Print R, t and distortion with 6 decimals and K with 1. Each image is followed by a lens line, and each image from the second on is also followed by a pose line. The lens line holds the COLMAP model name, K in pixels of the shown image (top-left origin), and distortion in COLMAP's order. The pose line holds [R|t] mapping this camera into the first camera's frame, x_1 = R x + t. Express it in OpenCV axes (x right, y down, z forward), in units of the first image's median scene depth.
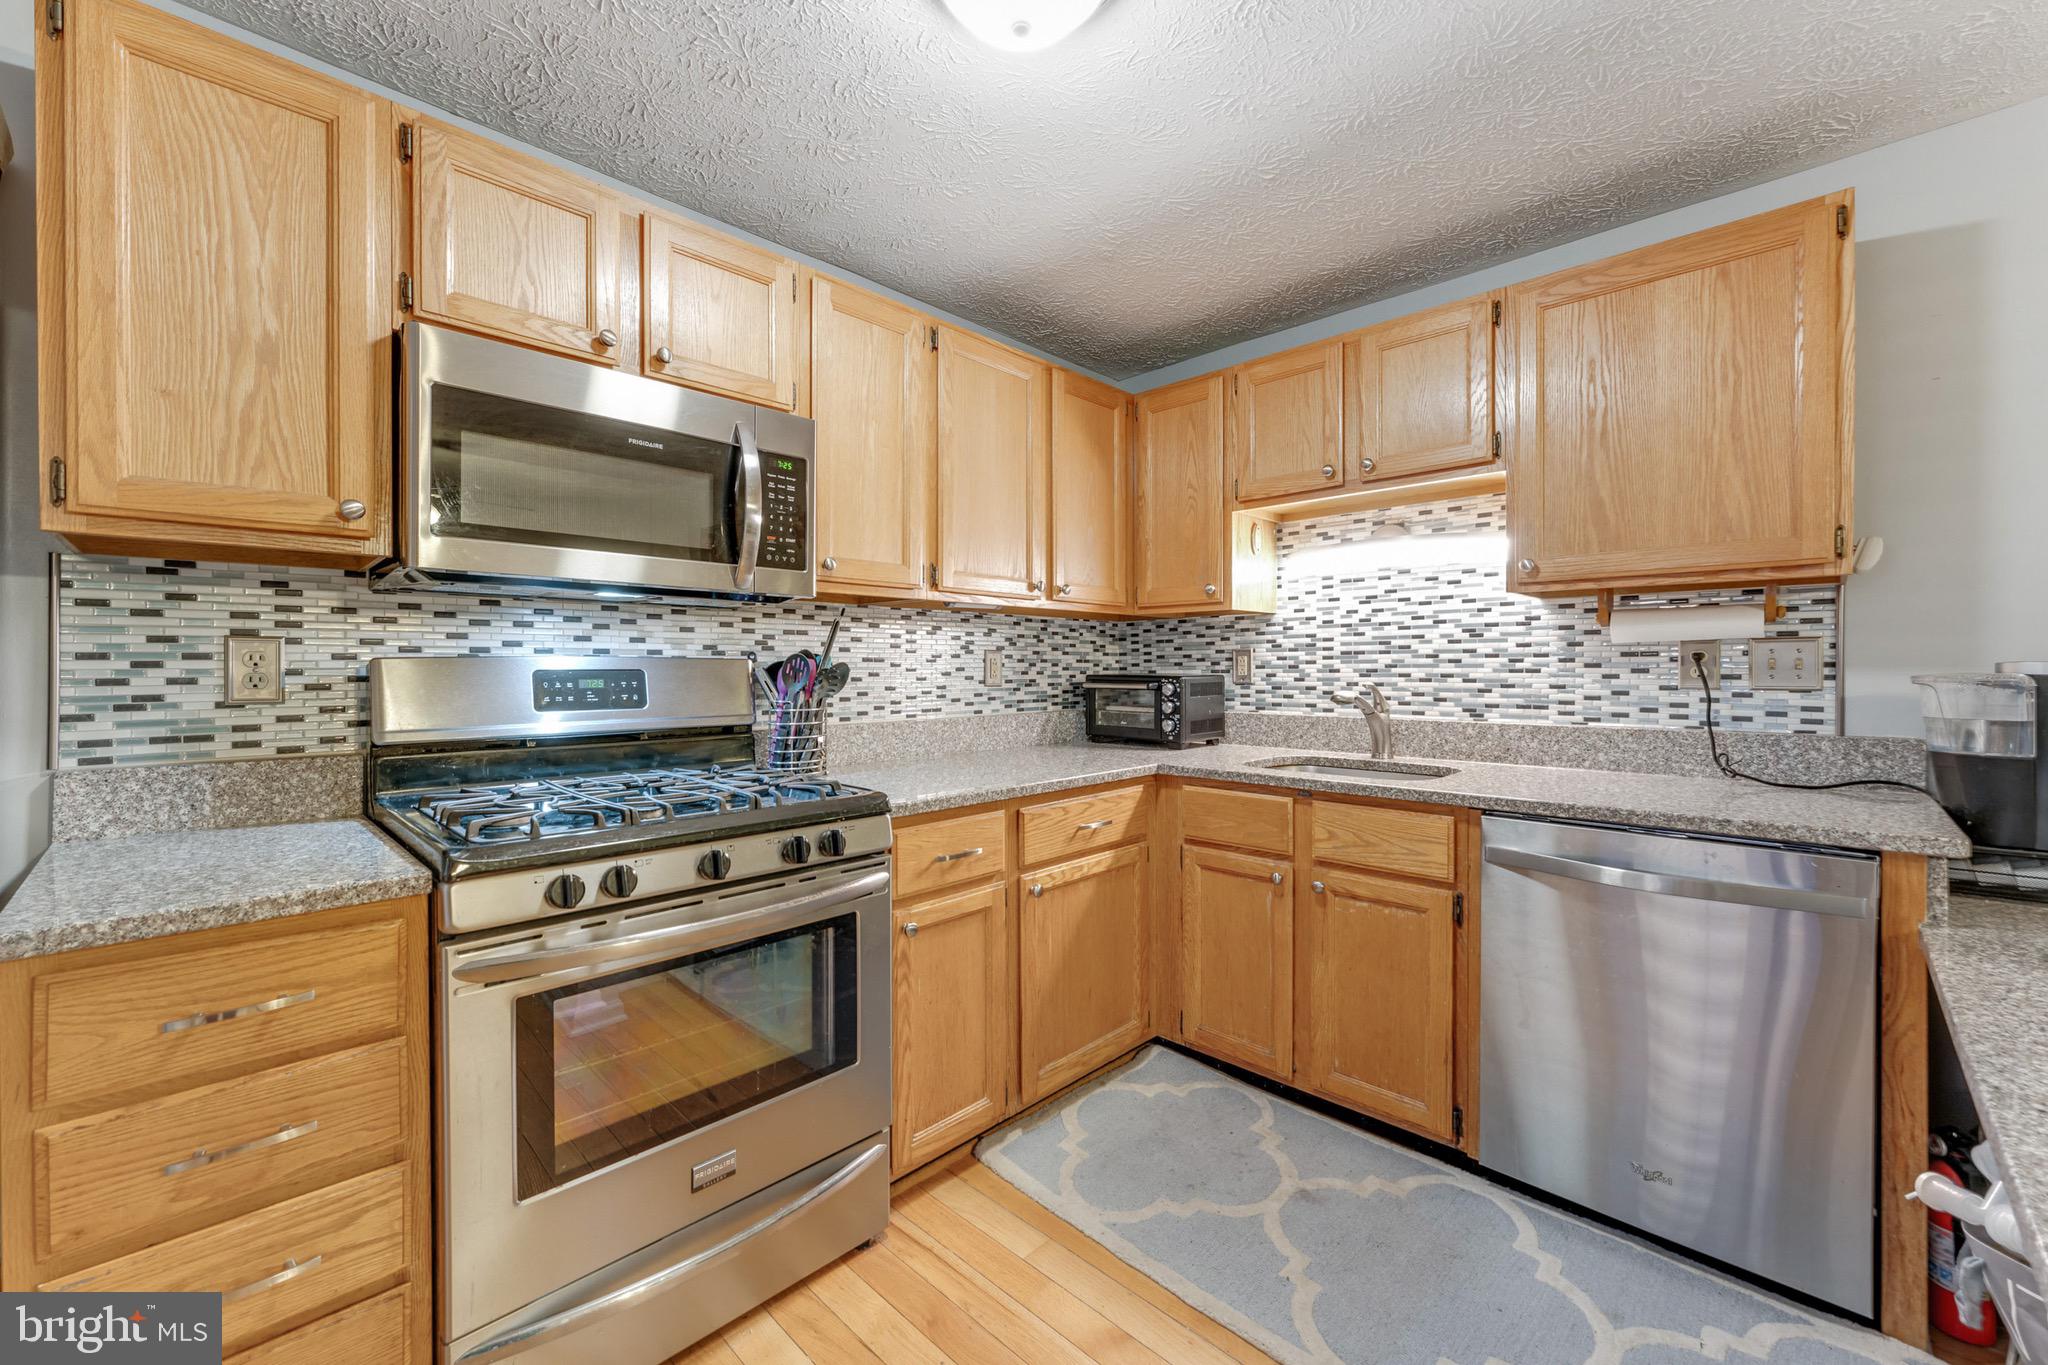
lens RADIAL K [[823.3, 0, 1022.6], [0, 823.3, 672.5], [0, 0, 1]] dist [-0.001200, 0.000640]
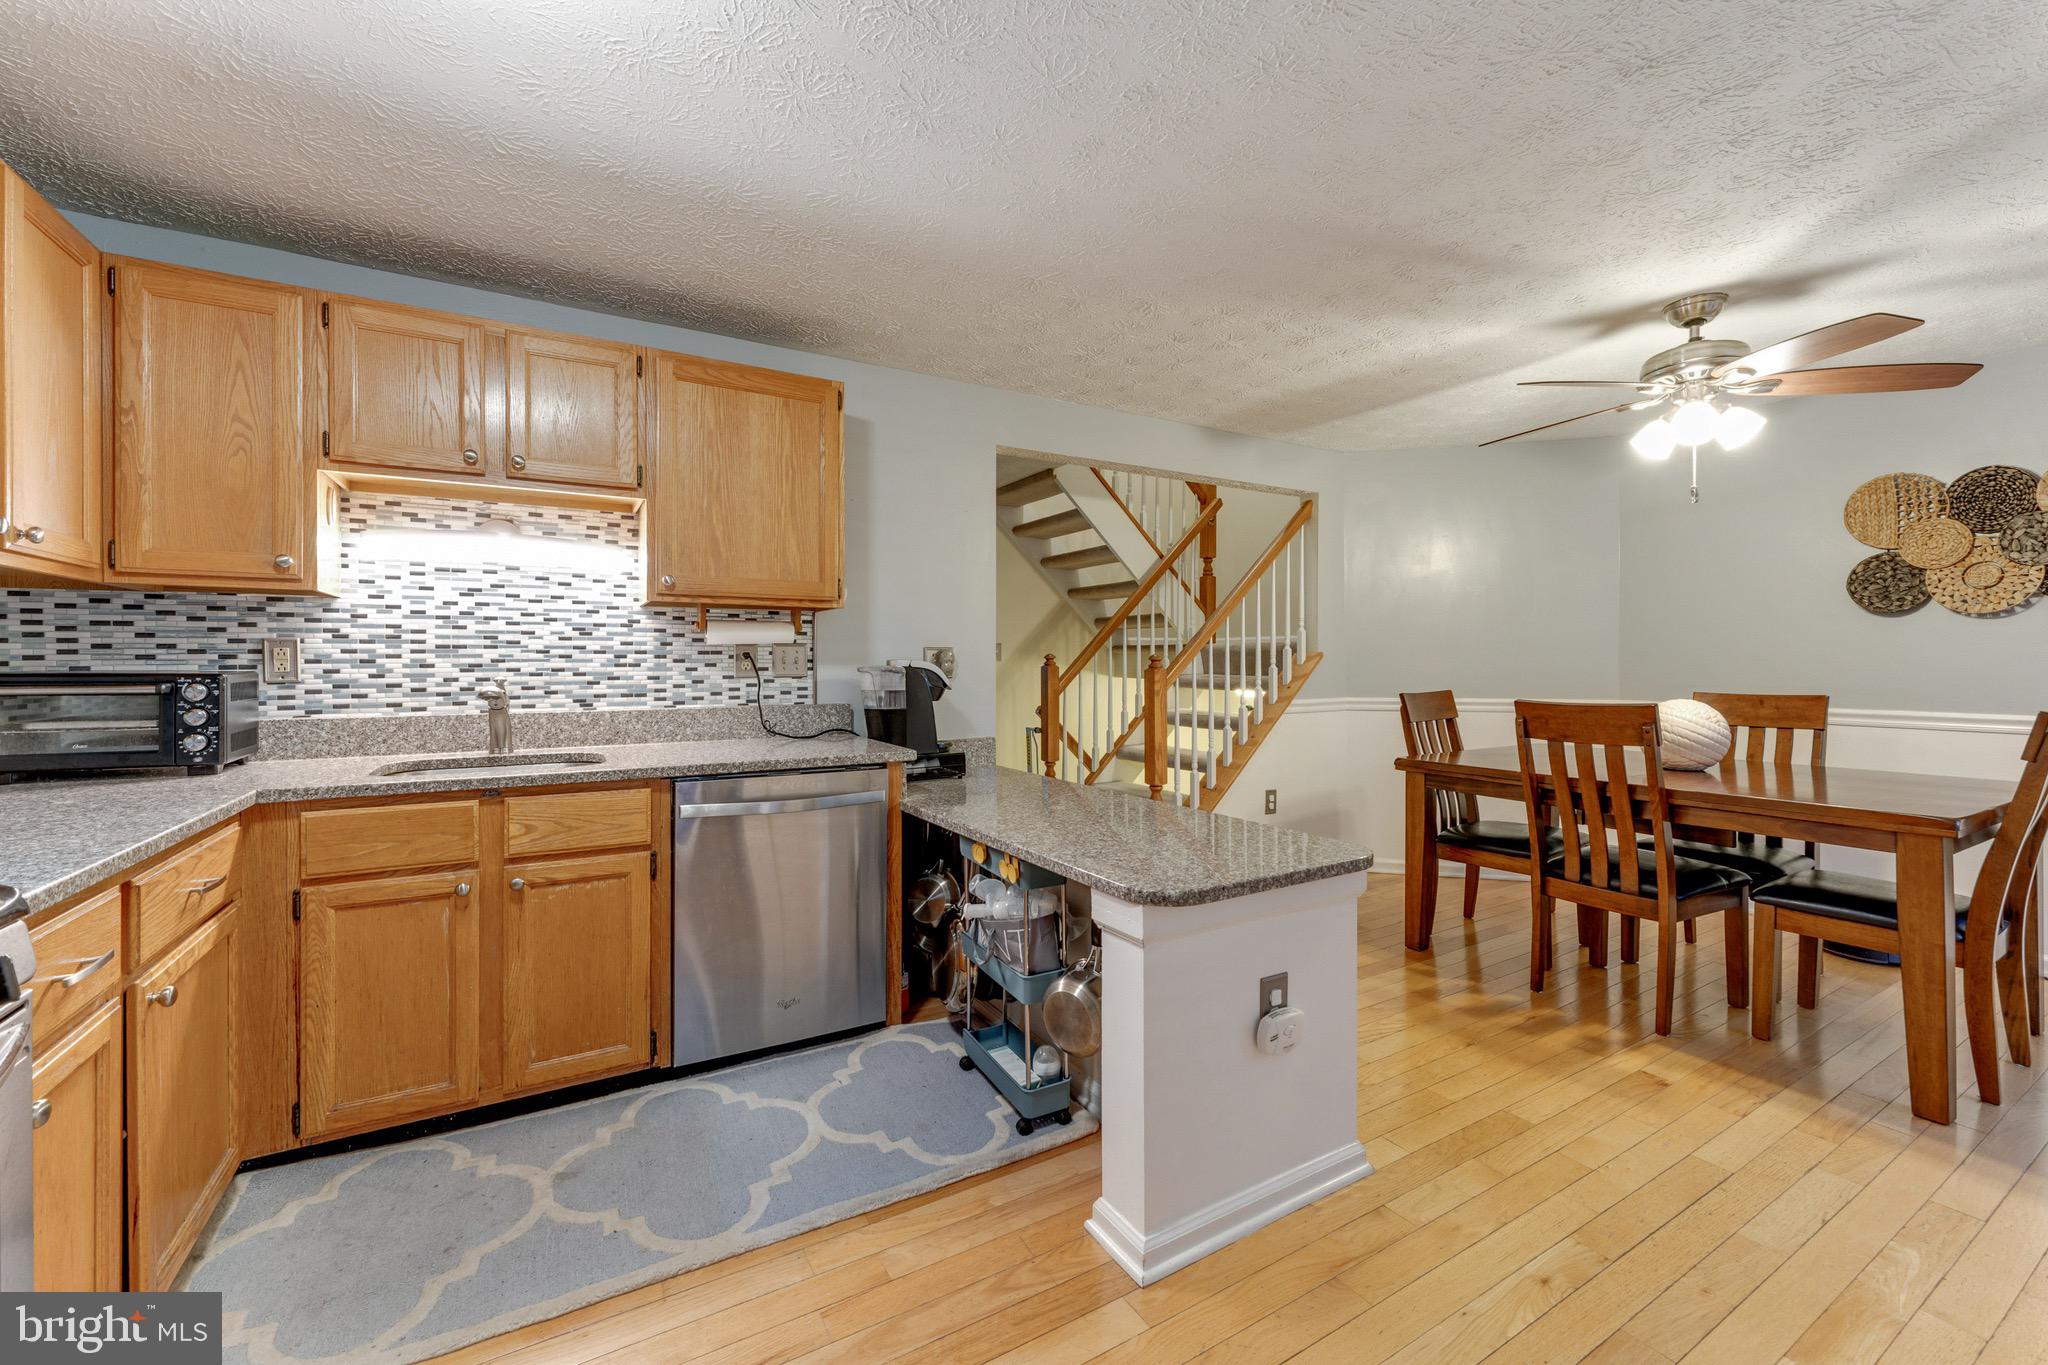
lens RADIAL K [[817.7, 0, 1024.4], [0, 817.7, 664.3], [0, 0, 1]] dist [-0.000593, -0.000070]
pose [[0.265326, -0.001195, 0.964158, -0.423500], [0.005152, 0.999987, -0.000178, -0.000308], [-0.964145, 0.005014, 0.265328, 0.149855]]
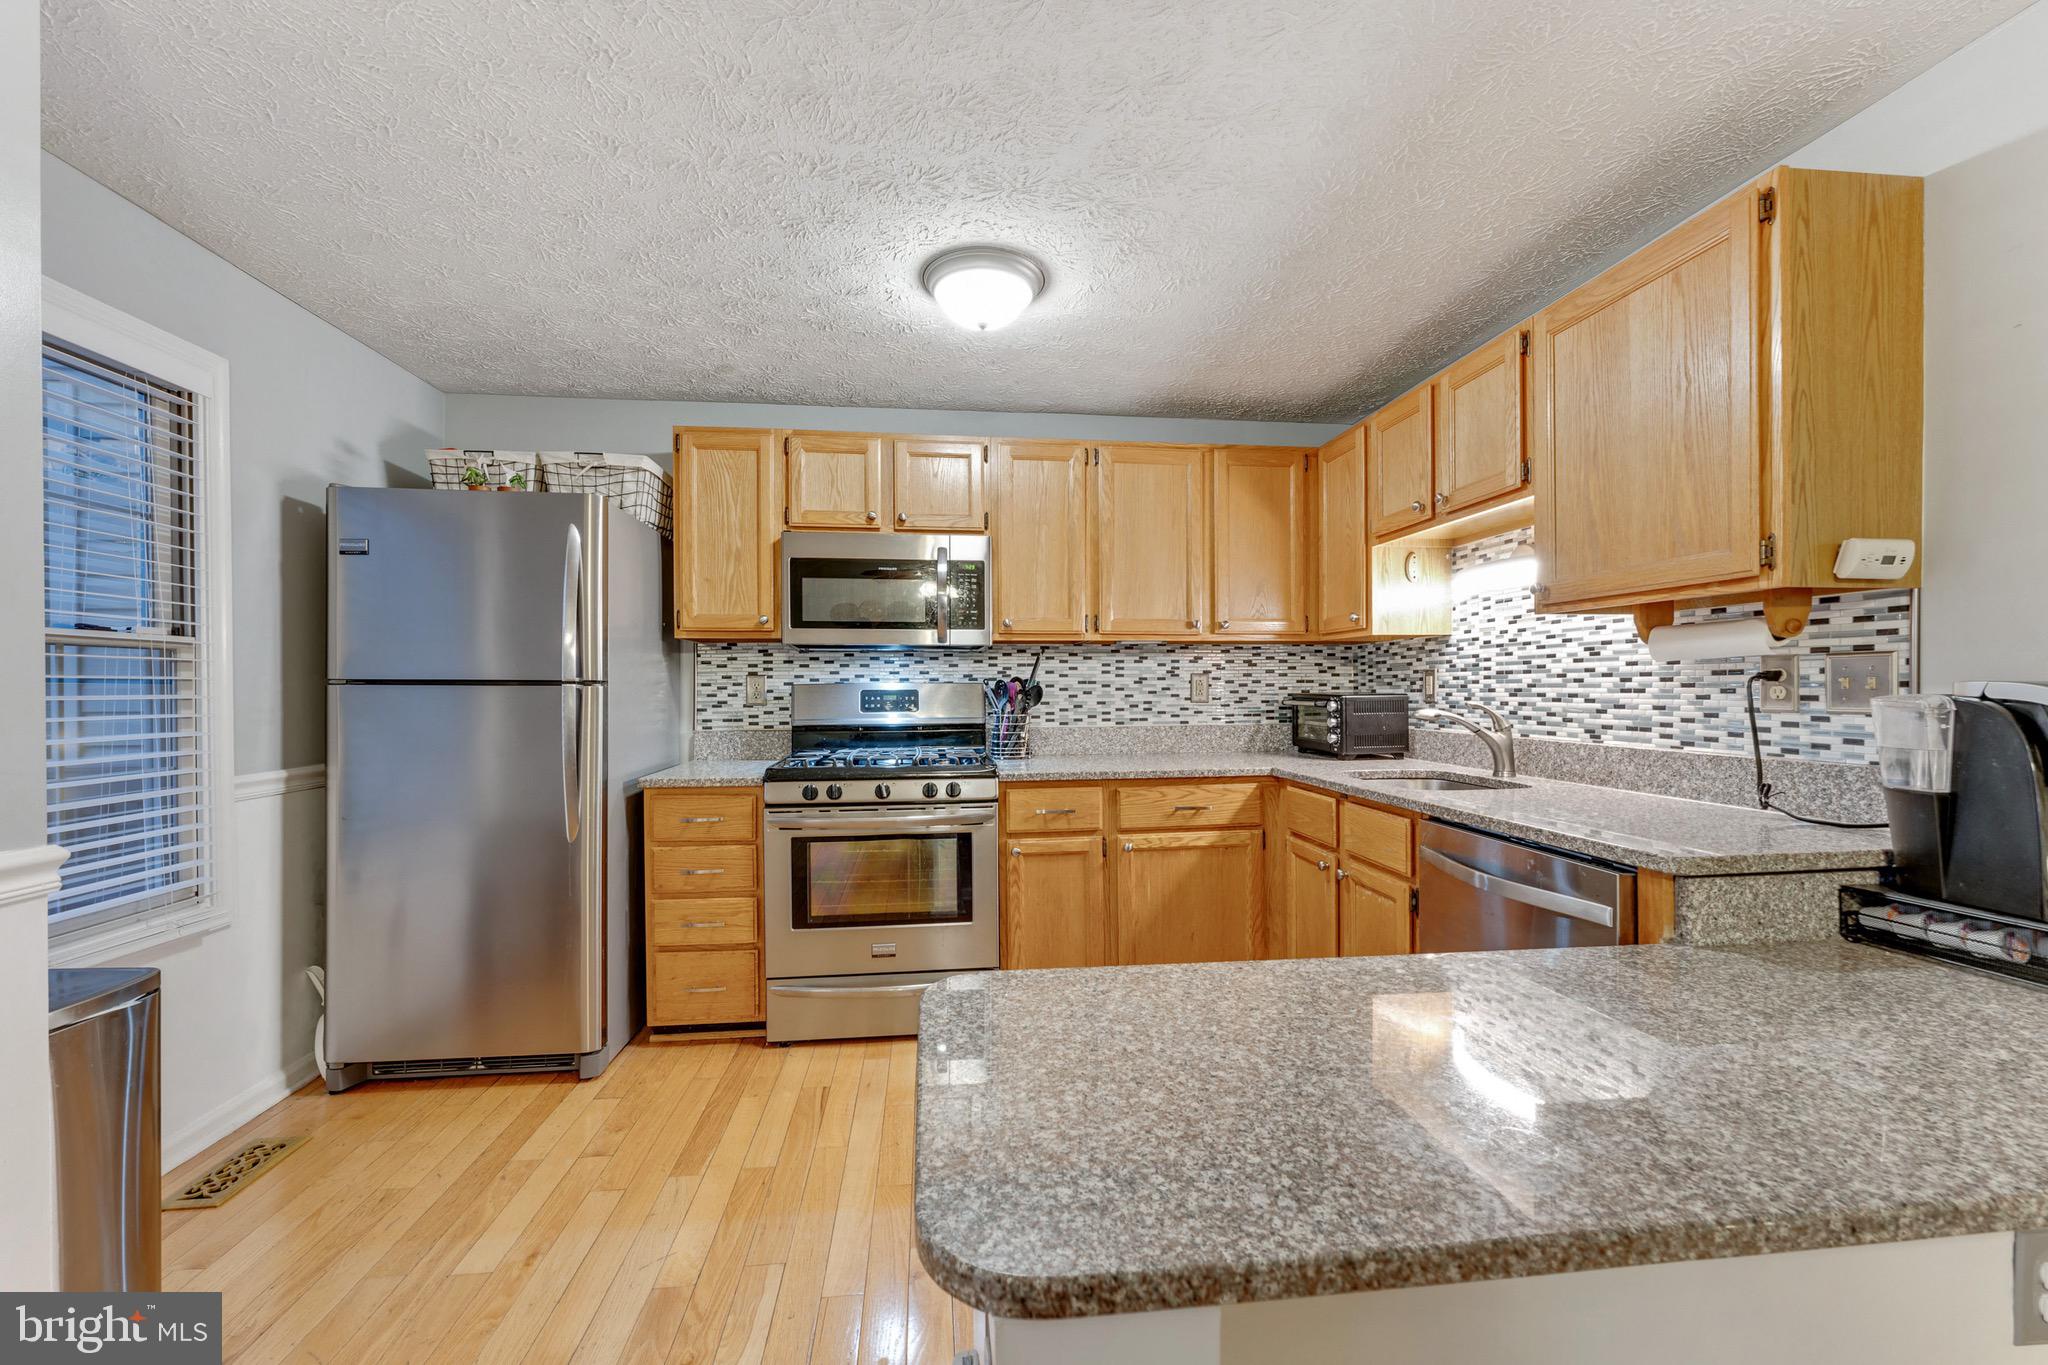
lens RADIAL K [[818.5, 0, 1023.0], [0, 818.5, 692.8], [0, 0, 1]] dist [-0.002765, -0.000020]
pose [[0.778008, 0.002445, -0.628249, 0.735175], [-0.000446, 0.999994, 0.003340, -0.002886], [0.628254, -0.002318, 0.778005, -0.192597]]
